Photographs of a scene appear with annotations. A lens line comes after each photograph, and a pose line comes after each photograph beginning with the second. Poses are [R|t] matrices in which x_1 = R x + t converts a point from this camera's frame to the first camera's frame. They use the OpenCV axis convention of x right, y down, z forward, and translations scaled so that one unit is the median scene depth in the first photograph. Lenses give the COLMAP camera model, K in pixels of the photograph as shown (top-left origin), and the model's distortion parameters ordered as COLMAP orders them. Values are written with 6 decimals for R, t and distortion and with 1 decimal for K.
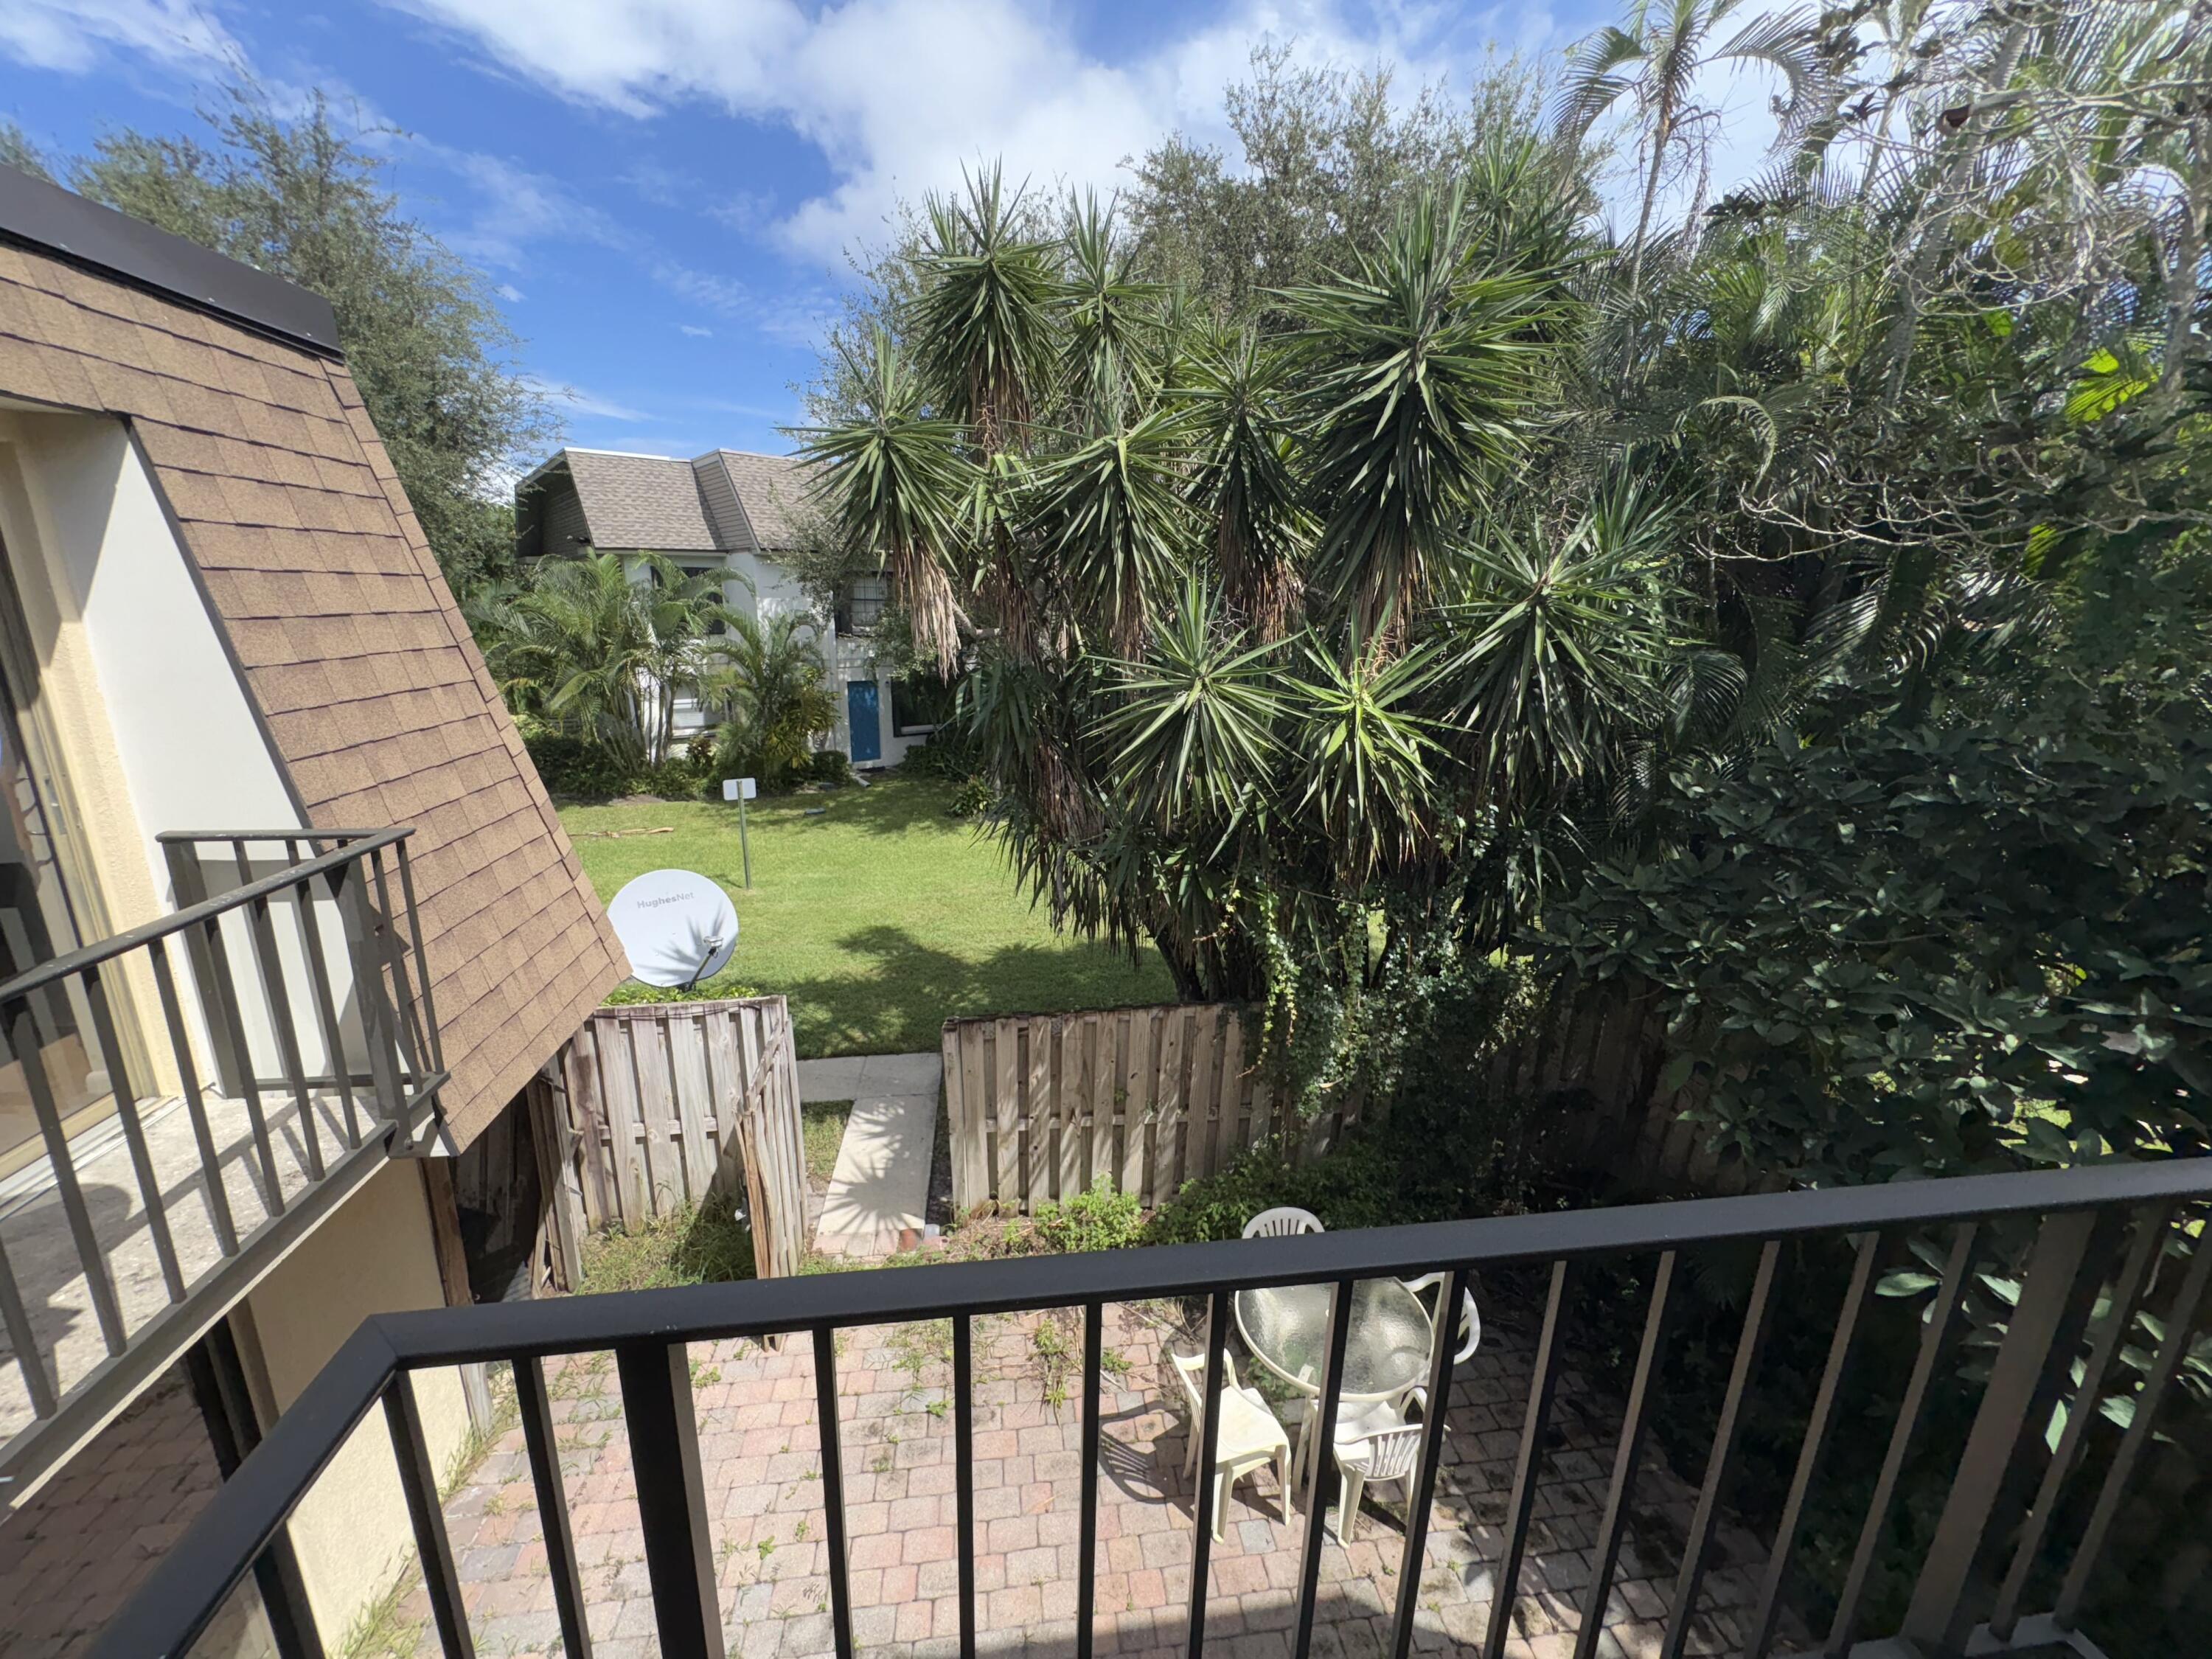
lens RADIAL K [[884.0, 0, 1110.5], [0, 884.0, 827.9], [0, 0, 1]] dist [-0.001919, 0.000309]
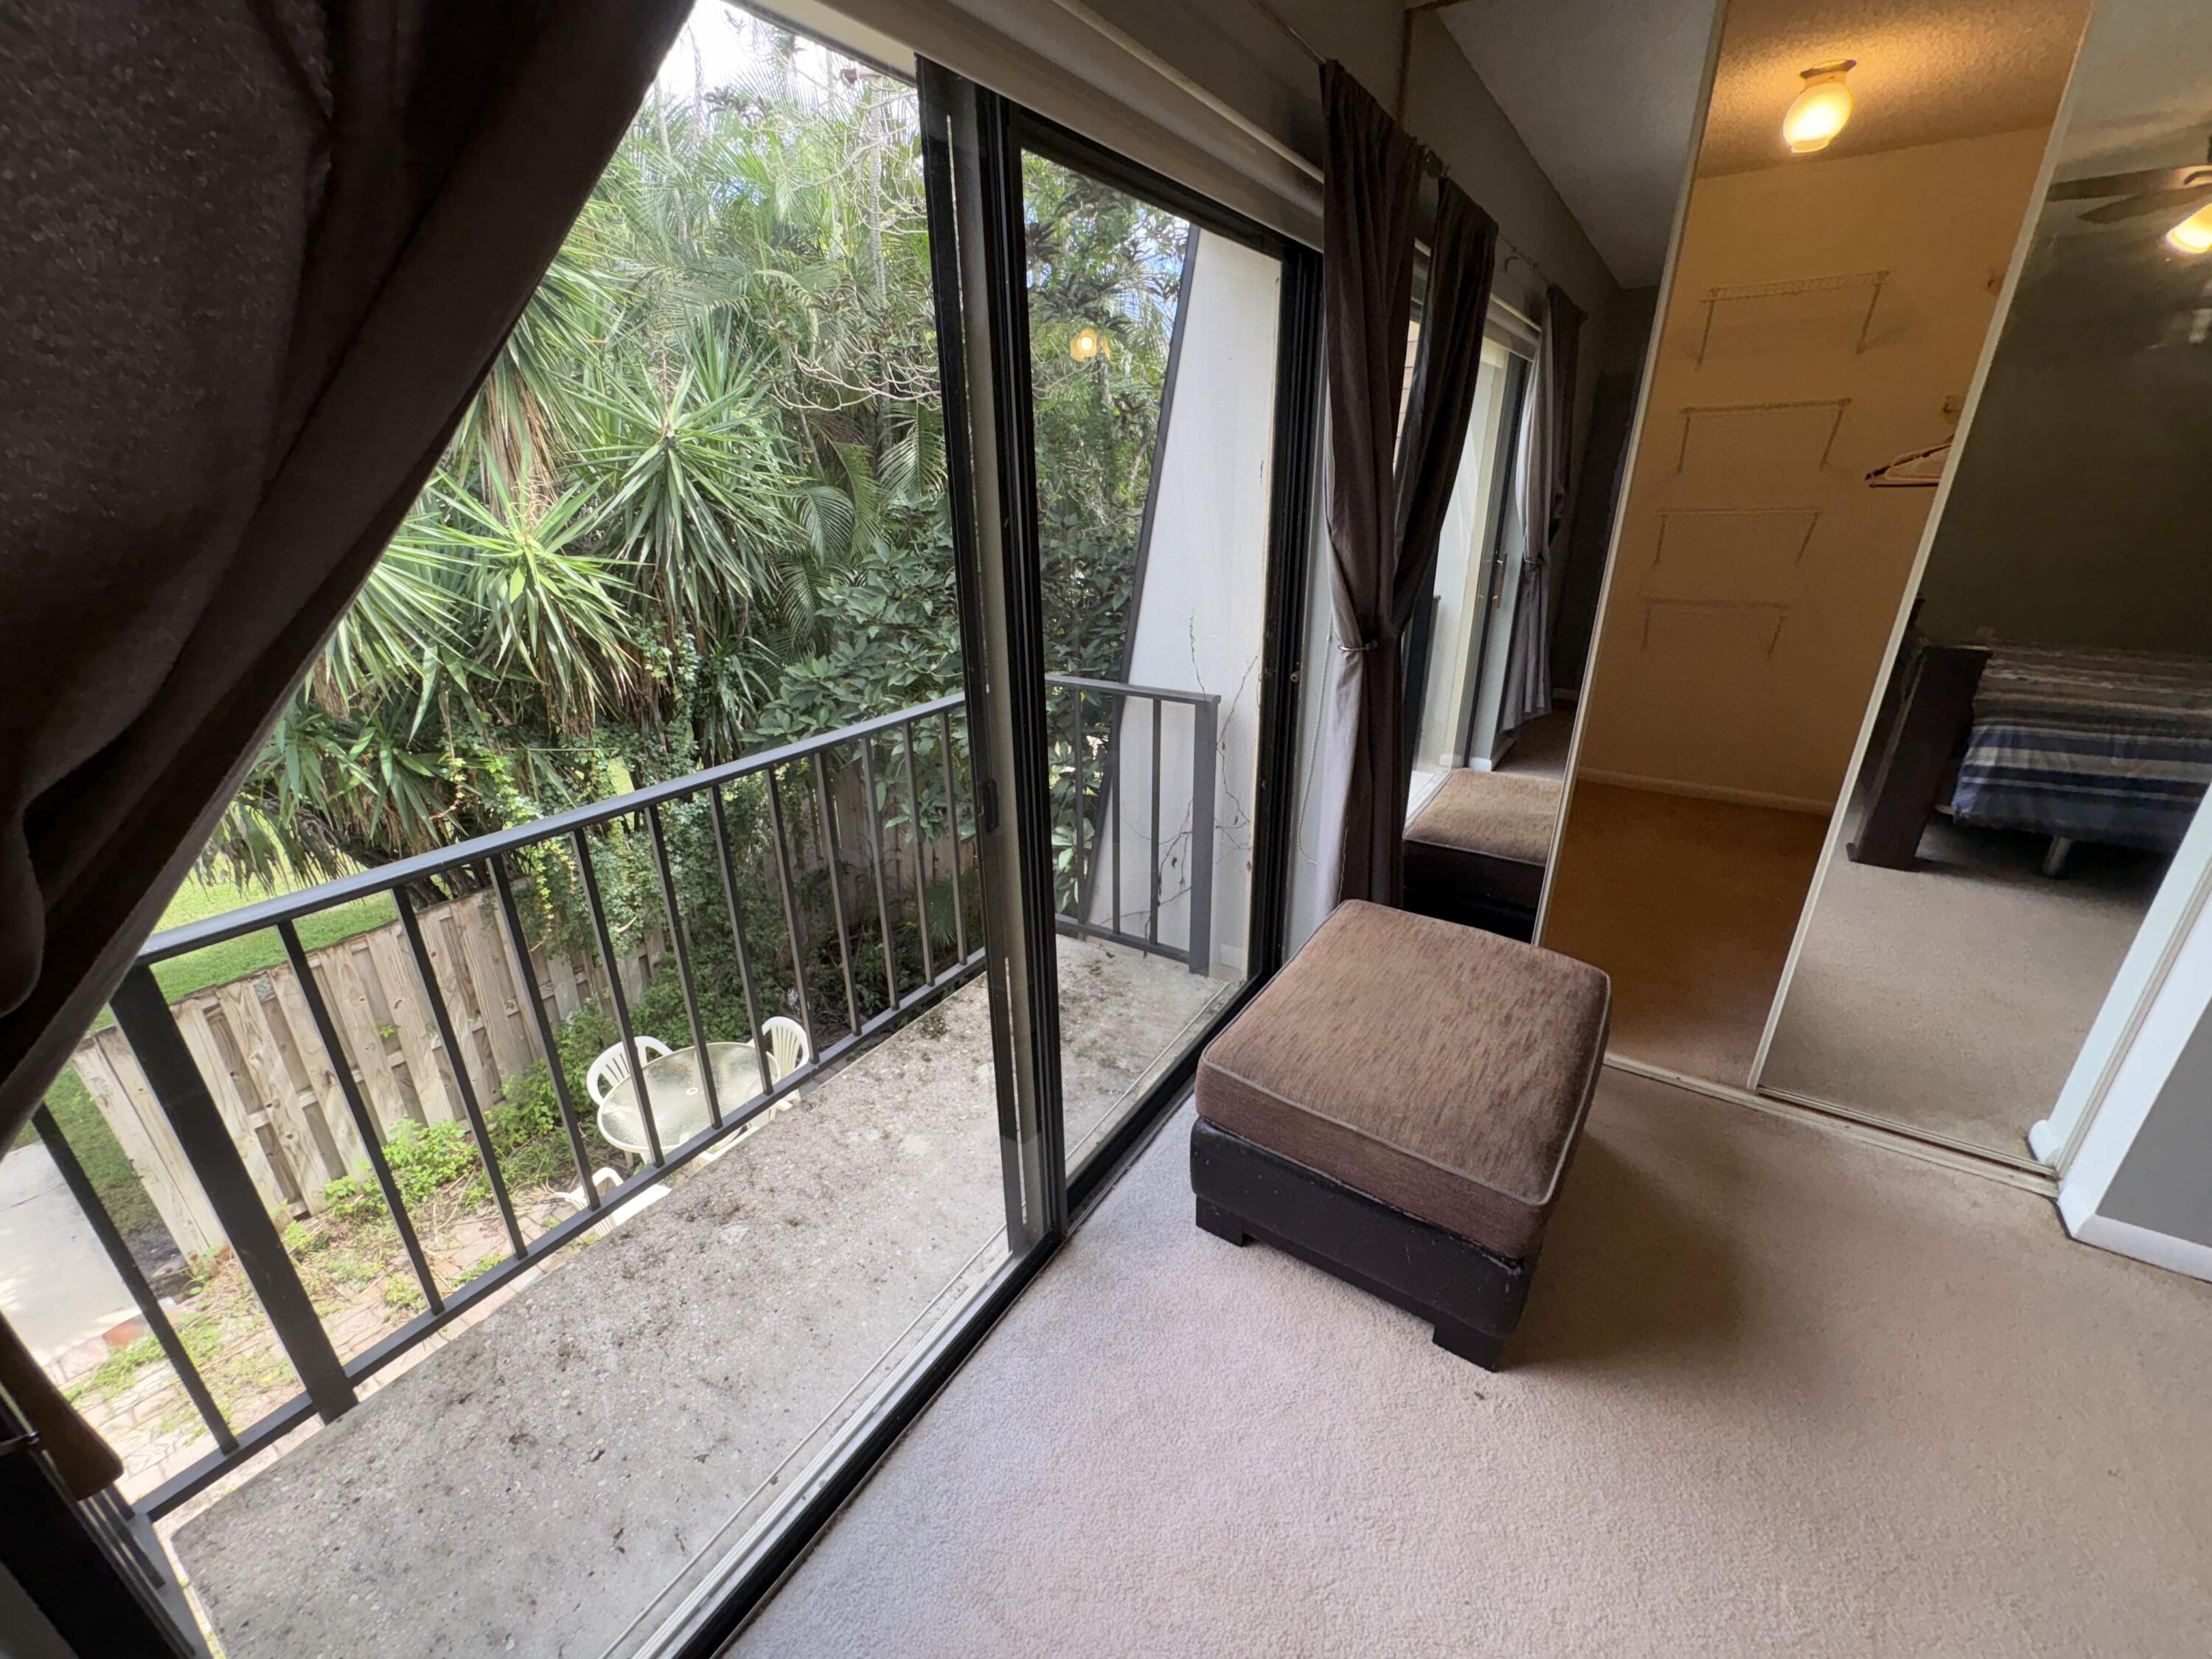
lens RADIAL K [[884.0, 0, 1110.5], [0, 884.0, 827.9], [0, 0, 1]] dist [-0.001919, 0.000309]
pose [[0.655203, -0.307376, 0.690094, -0.080895], [0.217870, 0.951553, 0.216978, 0.089163], [-0.723355, 0.008187, 0.690428, -0.195209]]
